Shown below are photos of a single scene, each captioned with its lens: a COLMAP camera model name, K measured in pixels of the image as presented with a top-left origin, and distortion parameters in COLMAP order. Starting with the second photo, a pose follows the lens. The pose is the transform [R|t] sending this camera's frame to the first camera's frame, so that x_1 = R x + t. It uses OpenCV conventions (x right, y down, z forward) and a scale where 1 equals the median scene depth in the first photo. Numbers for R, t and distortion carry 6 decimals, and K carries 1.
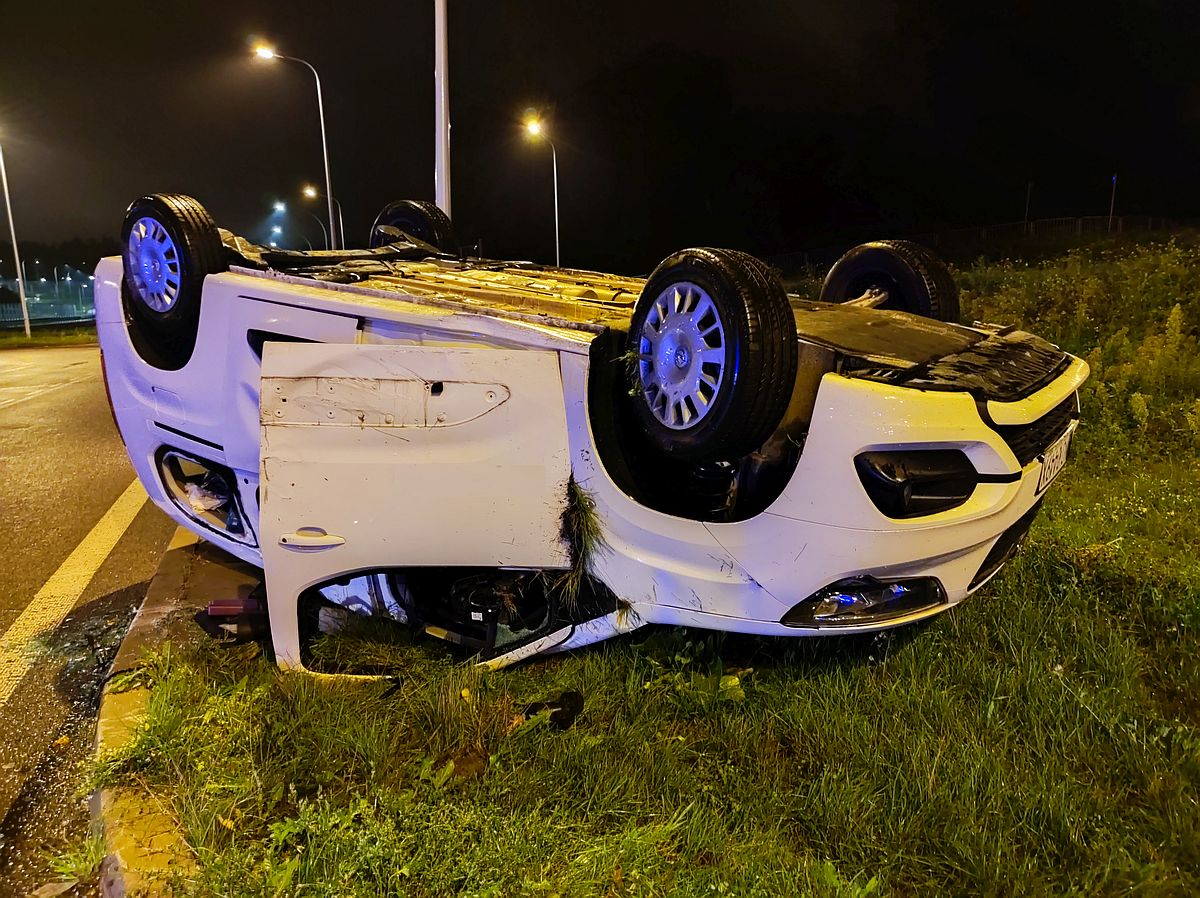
lens RADIAL K [[841.8, 0, 600.0], [0, 841.8, 449.0], [0, 0, 1]] dist [-0.002746, -0.001018]
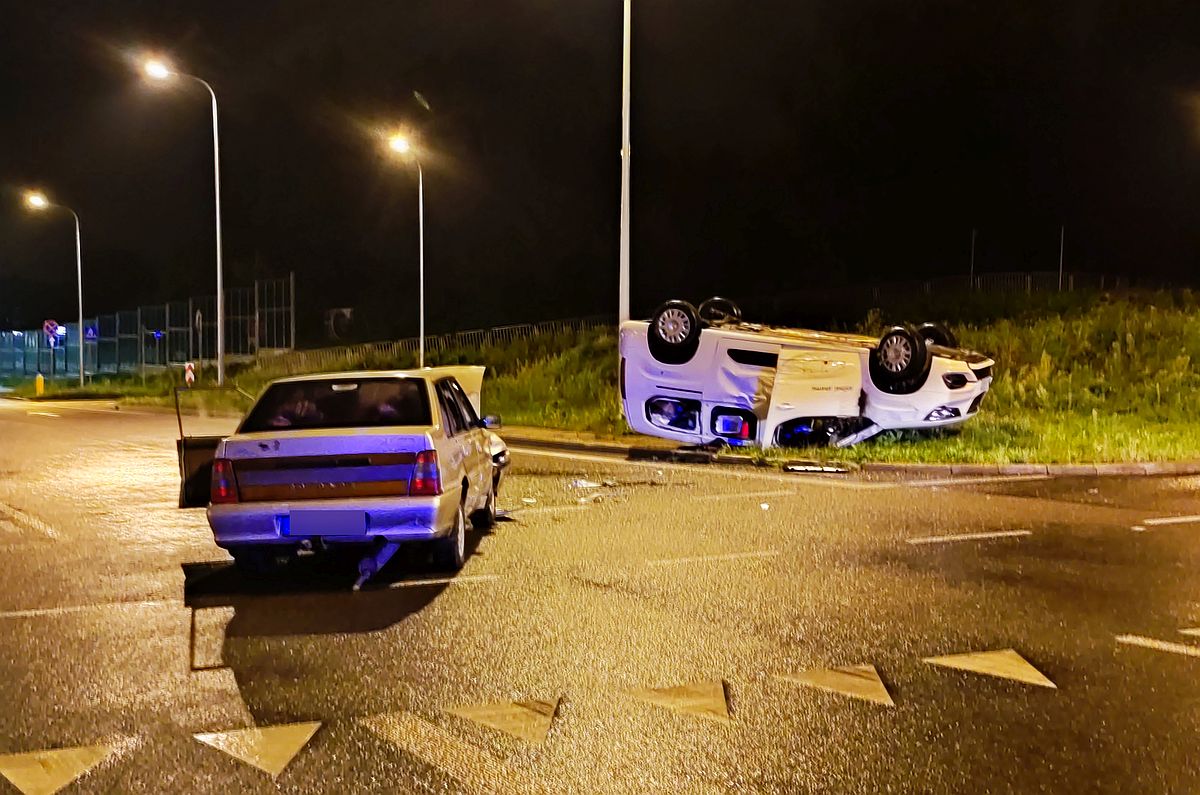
lens RADIAL K [[1394.3, 0, 600.0], [0, 1394.3, 397.5], [0, 0, 1]] dist [0.014475, -0.001257]
pose [[0.980247, 0.012784, 0.197364, -2.405744], [0.017229, 0.988596, -0.149605, 0.987880], [-0.197026, 0.150050, 0.968848, -4.743562]]
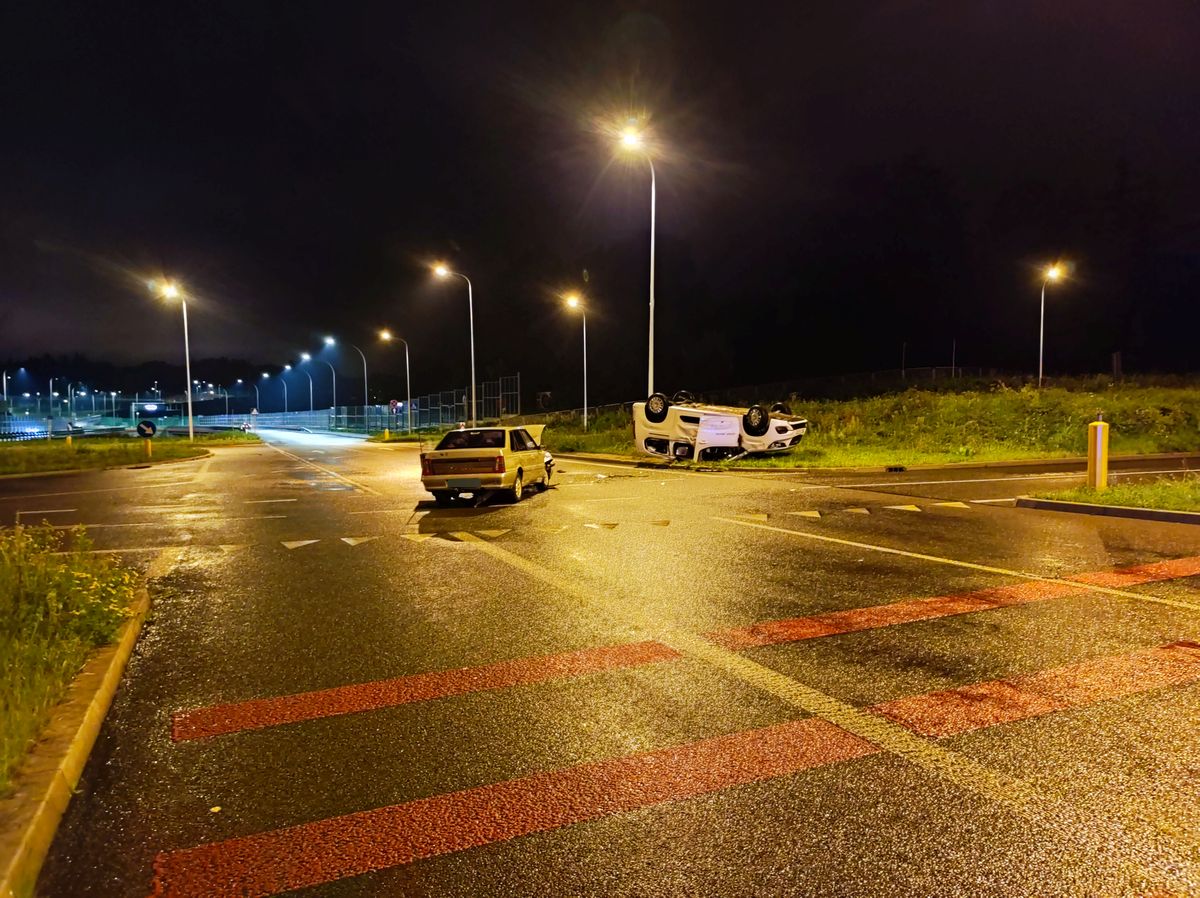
lens RADIAL K [[841.8, 0, 600.0], [0, 841.8, 449.0], [0, 0, 1]] dist [-0.002746, -0.001018]
pose [[0.998211, 0.009259, 0.059062, -1.843092], [-0.000802, 0.989919, -0.141631, 1.325201], [-0.059778, 0.141330, 0.988156, -6.813560]]
